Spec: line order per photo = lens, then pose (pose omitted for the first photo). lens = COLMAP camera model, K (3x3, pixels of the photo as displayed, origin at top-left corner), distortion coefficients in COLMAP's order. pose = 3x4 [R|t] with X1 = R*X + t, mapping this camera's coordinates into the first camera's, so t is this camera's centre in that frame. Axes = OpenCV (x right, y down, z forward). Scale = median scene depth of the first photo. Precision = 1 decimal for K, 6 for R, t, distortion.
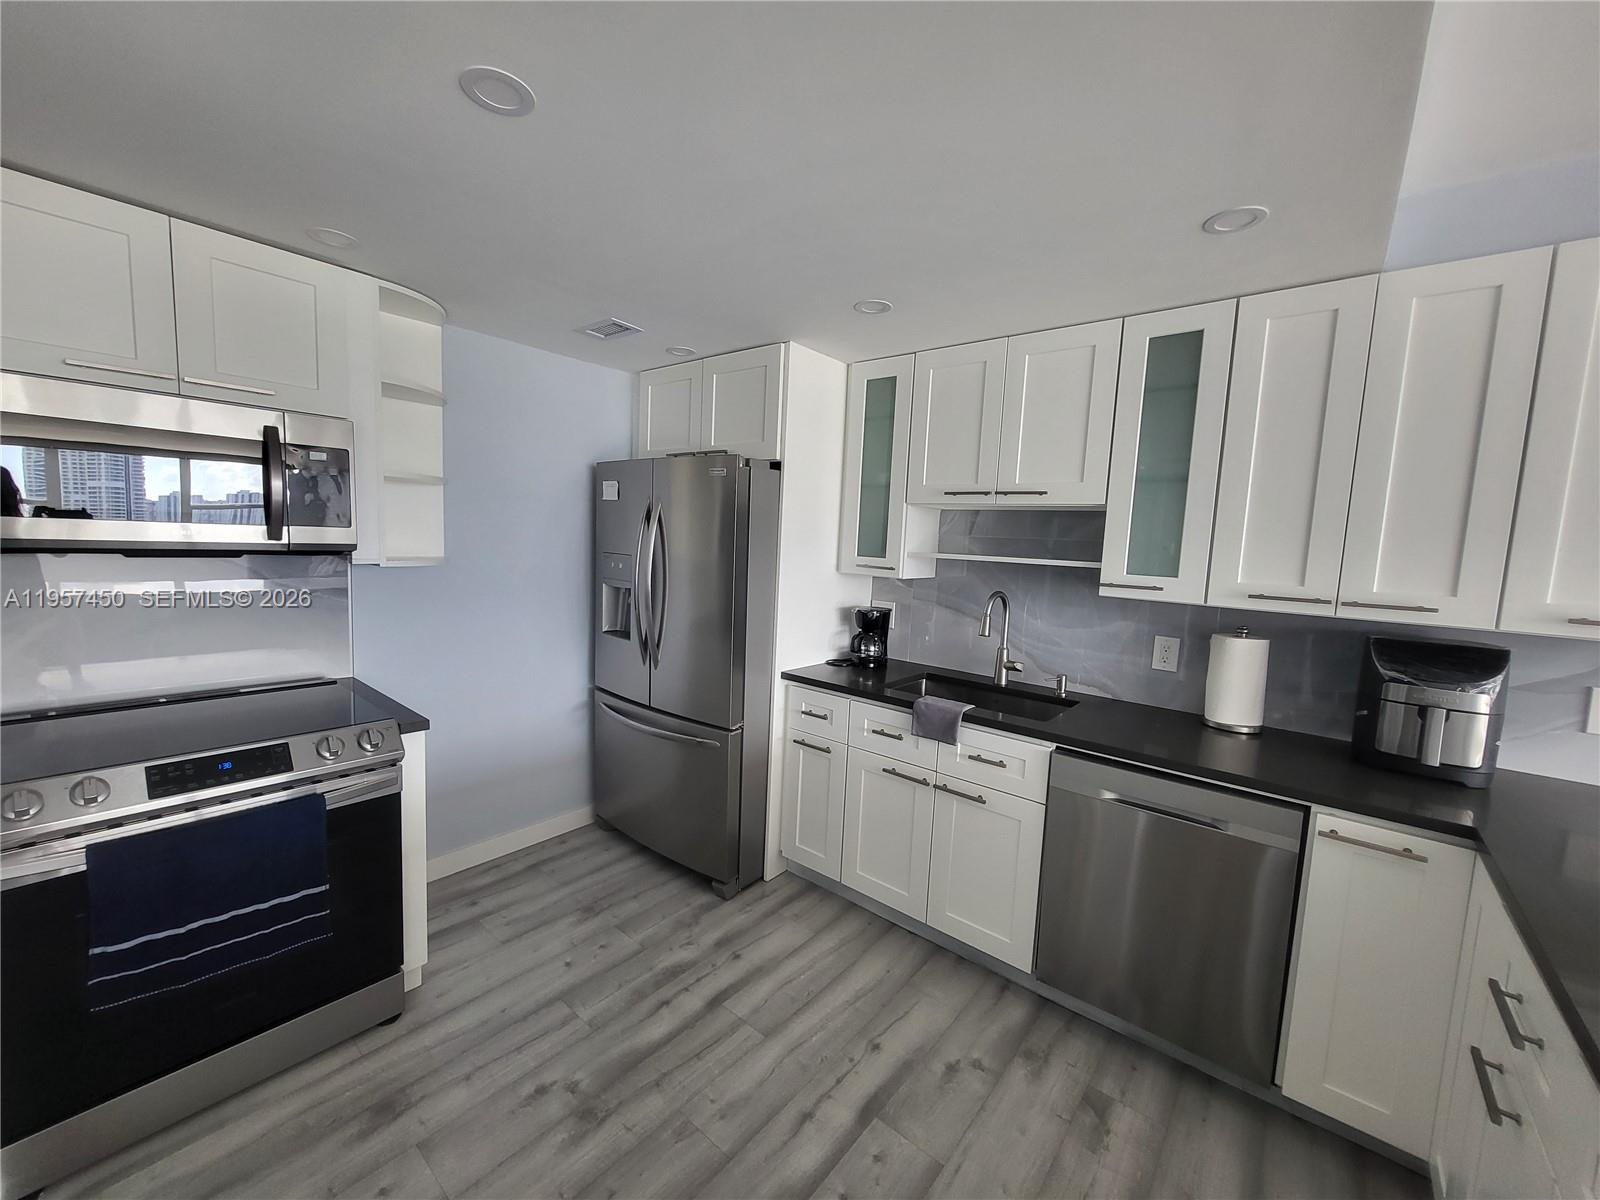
lens RADIAL K [[633.1, 0, 800.0], [0, 633.1, 600.0], [0, 0, 1]] dist [0.000332, 0.000136]
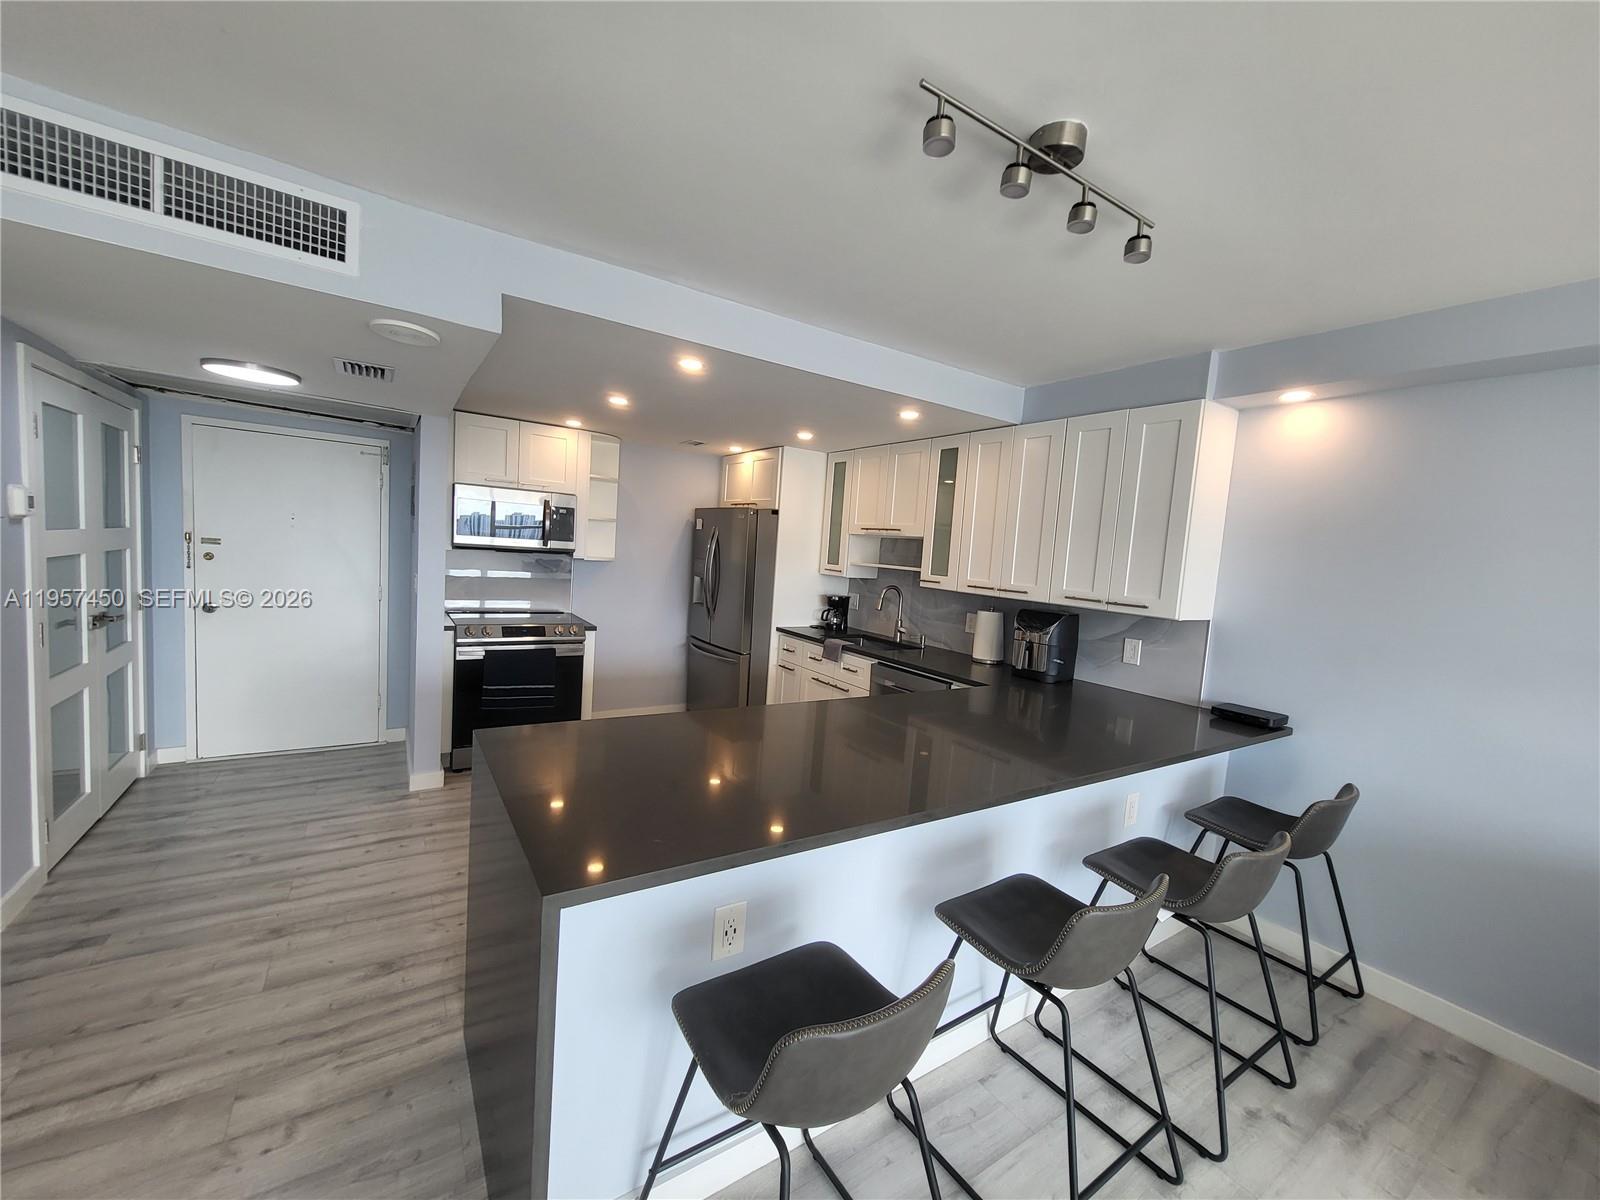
lens RADIAL K [[633.1, 0, 800.0], [0, 633.1, 600.0], [0, 0, 1]] dist [0.000332, 0.000136]
pose [[0.956344, 0.045010, -0.288758, 0.573402], [-0.054701, 0.998175, -0.025578, 0.083784], [0.287079, 0.040257, 0.957060, -0.726960]]
